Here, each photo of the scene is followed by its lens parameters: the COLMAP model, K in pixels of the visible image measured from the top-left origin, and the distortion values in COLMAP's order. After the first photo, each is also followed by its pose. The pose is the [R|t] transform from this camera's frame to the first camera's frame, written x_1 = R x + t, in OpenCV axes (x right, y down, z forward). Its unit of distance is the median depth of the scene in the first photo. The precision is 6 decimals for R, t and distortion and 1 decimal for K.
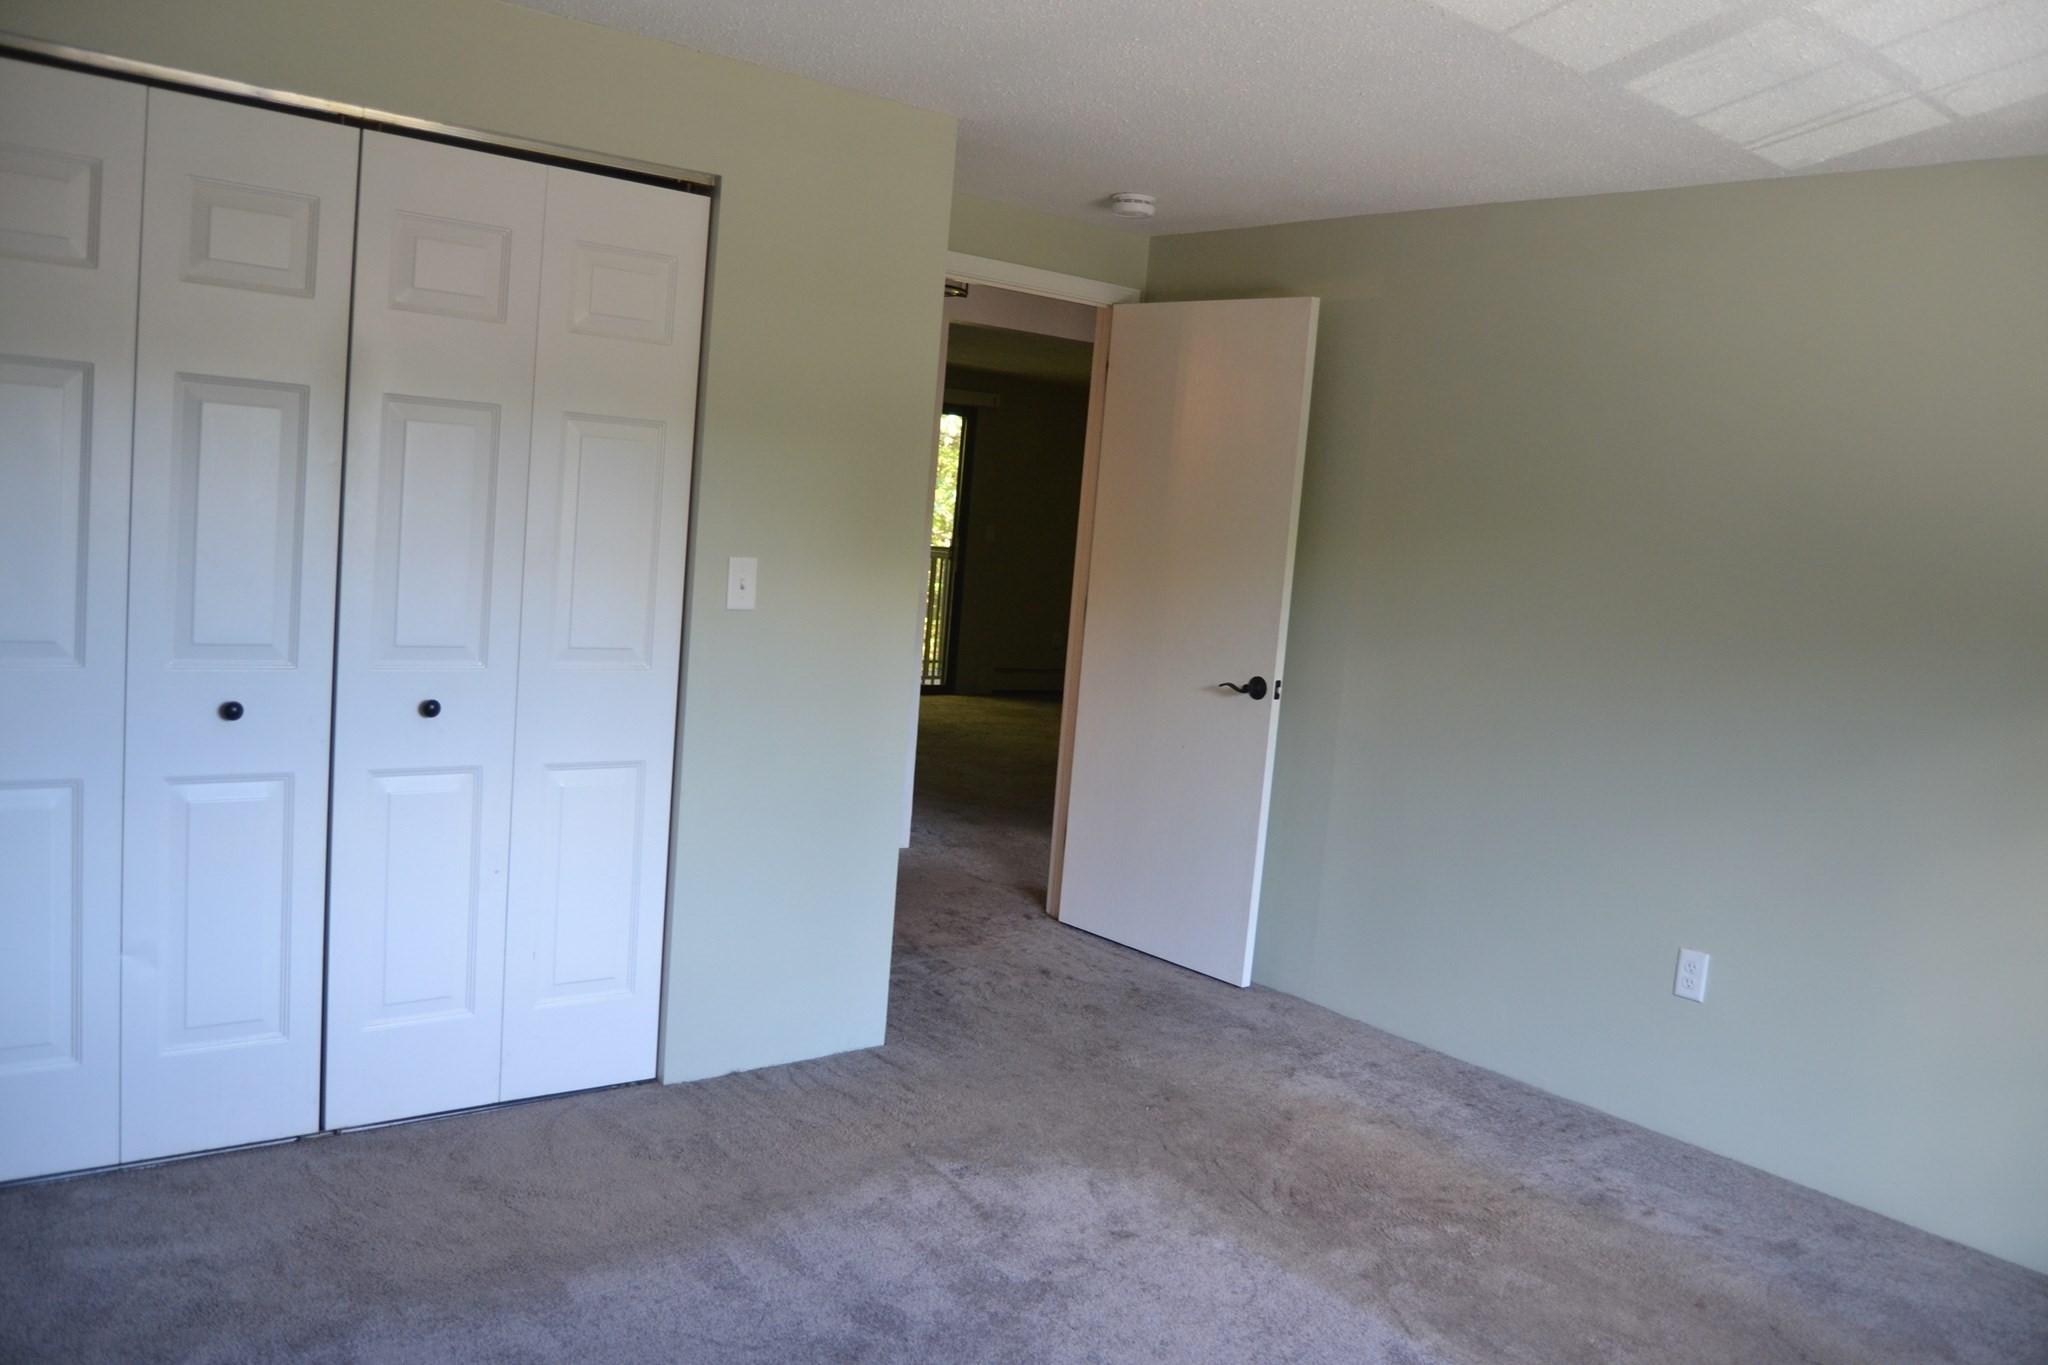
lens RADIAL K [[1663.7, 0, 1024.0], [0, 1663.7, 682.5], [0, 0, 1]] dist [-0.093497, 0.009199]
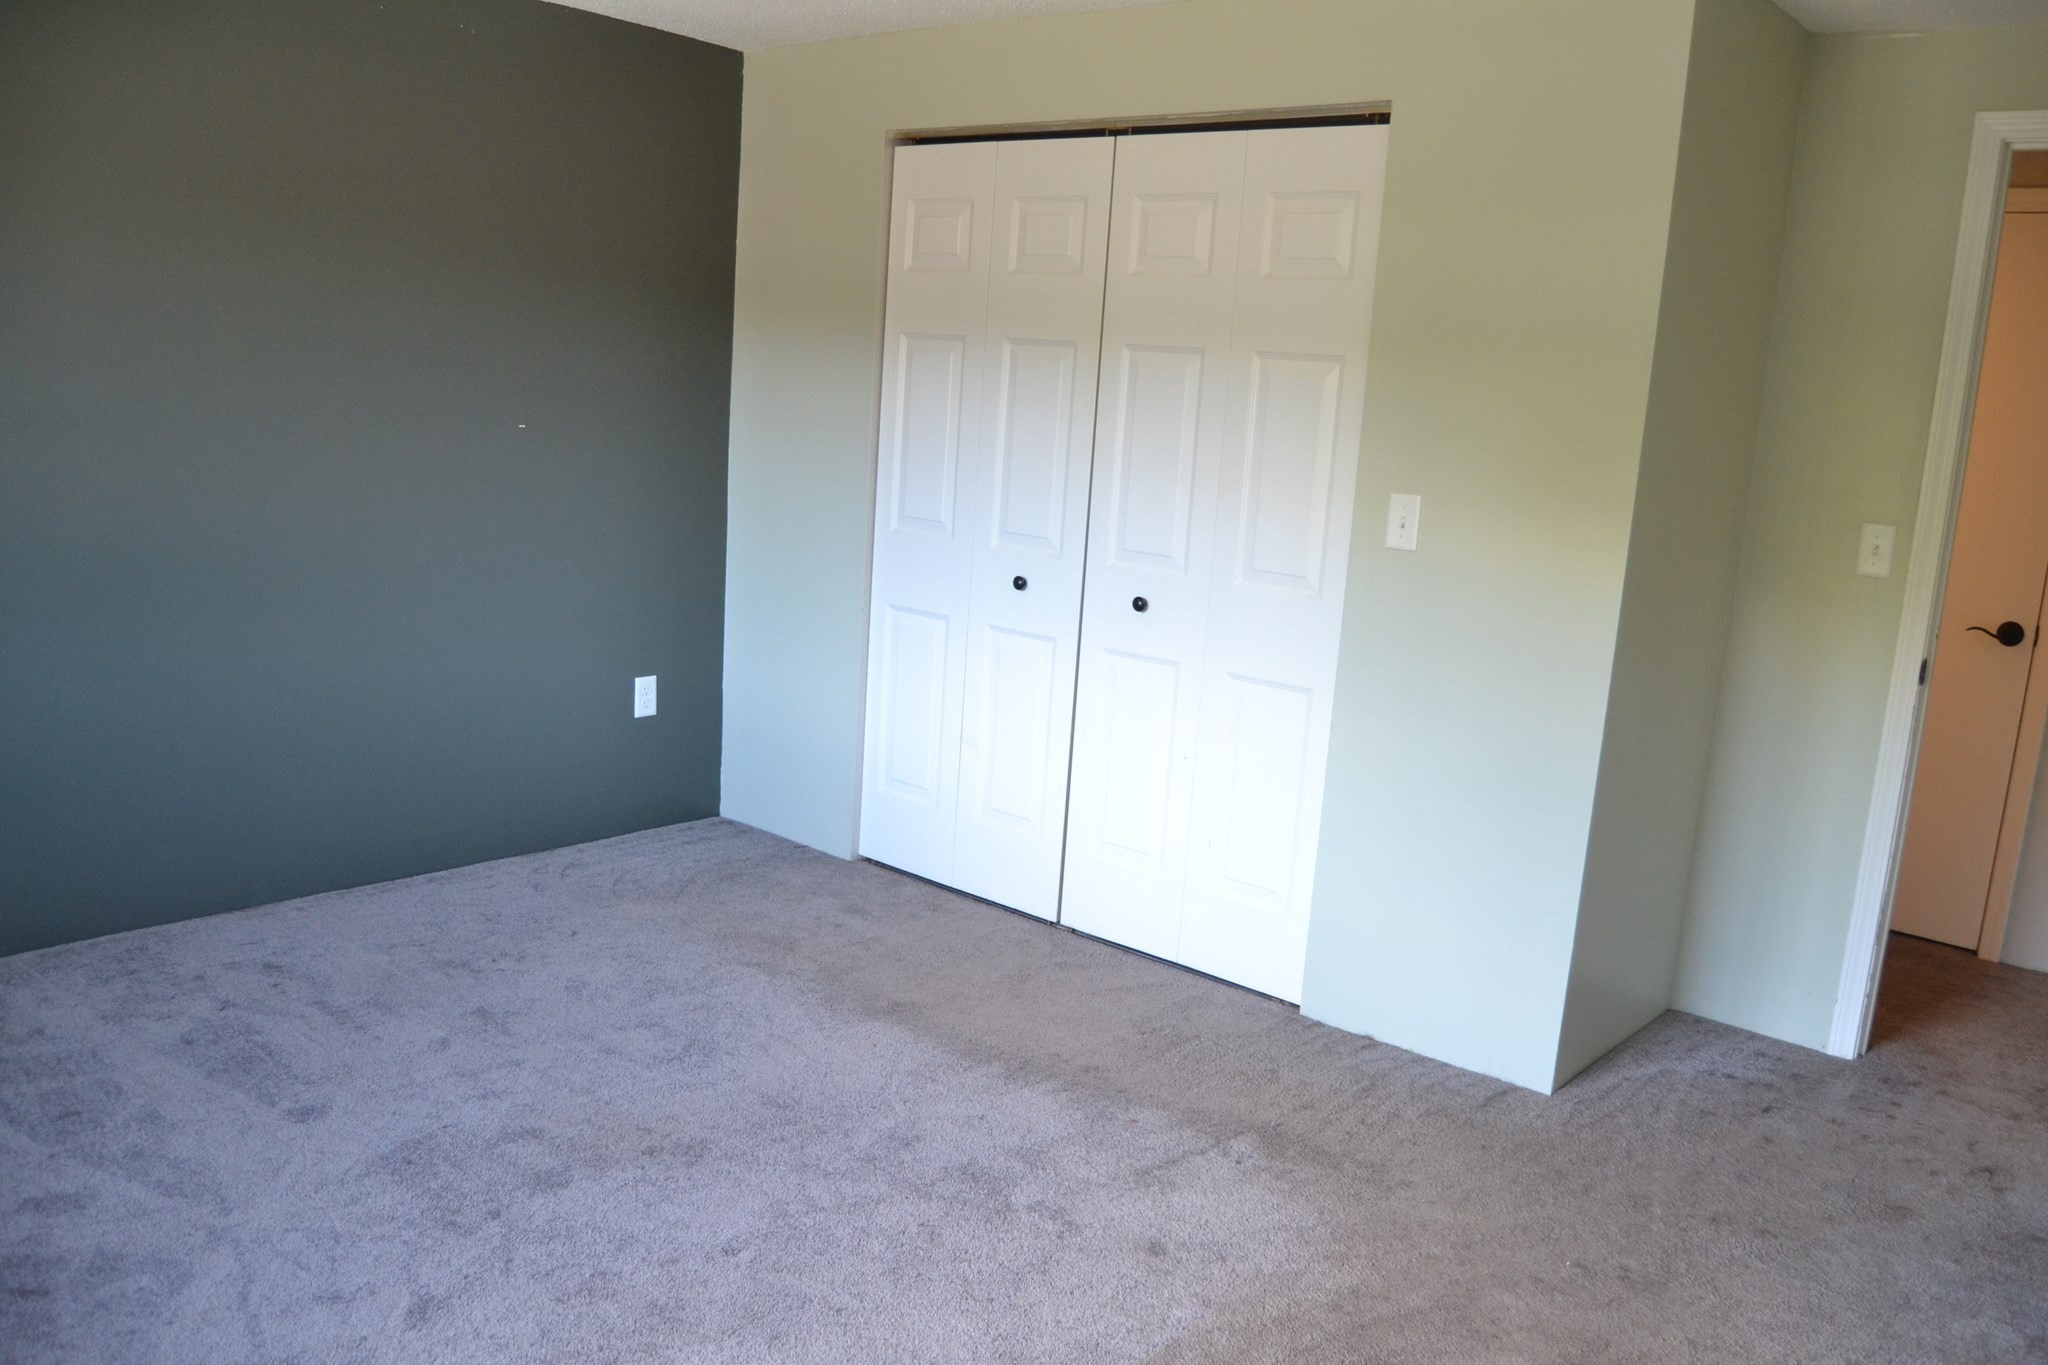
lens RADIAL K [[1663.7, 0, 1024.0], [0, 1663.7, 682.5], [0, 0, 1]] dist [-0.093497, 0.009199]
pose [[0.160084, 0.105916, -0.981405, 0.758400], [-0.158296, 0.984114, 0.080387, -0.011133], [0.974328, 0.142484, 0.174307, 0.657092]]
